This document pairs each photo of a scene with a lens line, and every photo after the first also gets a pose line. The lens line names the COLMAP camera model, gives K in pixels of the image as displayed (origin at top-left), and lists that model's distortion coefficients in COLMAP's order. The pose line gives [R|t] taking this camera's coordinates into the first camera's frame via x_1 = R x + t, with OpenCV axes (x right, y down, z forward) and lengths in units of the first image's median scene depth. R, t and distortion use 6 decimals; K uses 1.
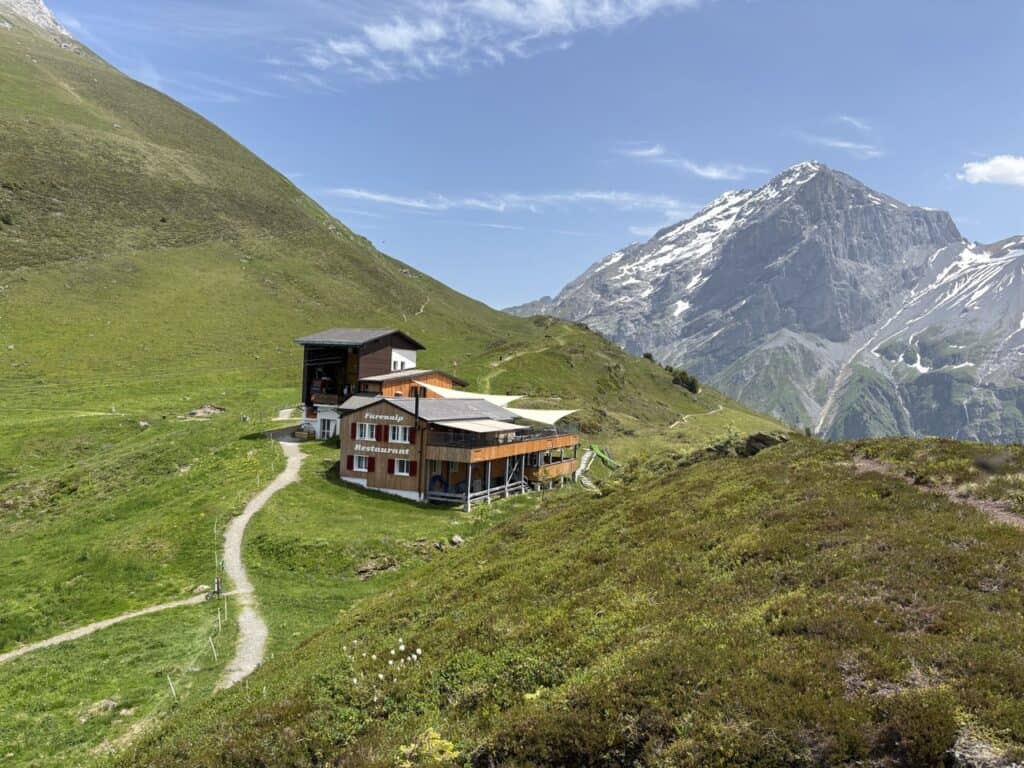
lens RADIAL K [[870.7, 0, 511.7], [0, 870.7, 383.6], [0, 0, 1]] dist [-0.005089, -0.001014]
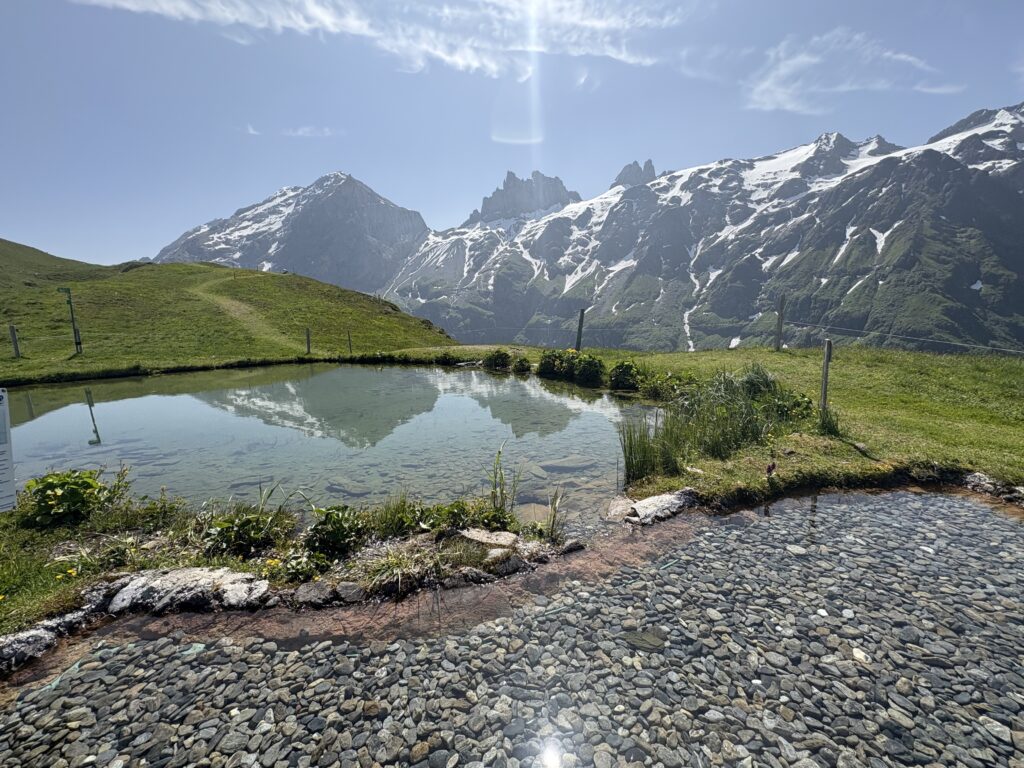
lens RADIAL K [[416.6, 0, 513.0], [0, 416.6, 378.8], [0, 0, 1]] dist [0.001030, 0.000305]
pose [[0.743322, -0.175045, 0.645625, 0.014818], [0.055175, 0.977910, 0.201612, -0.018734], [-0.666655, -0.114240, 0.736560, 0.171065]]
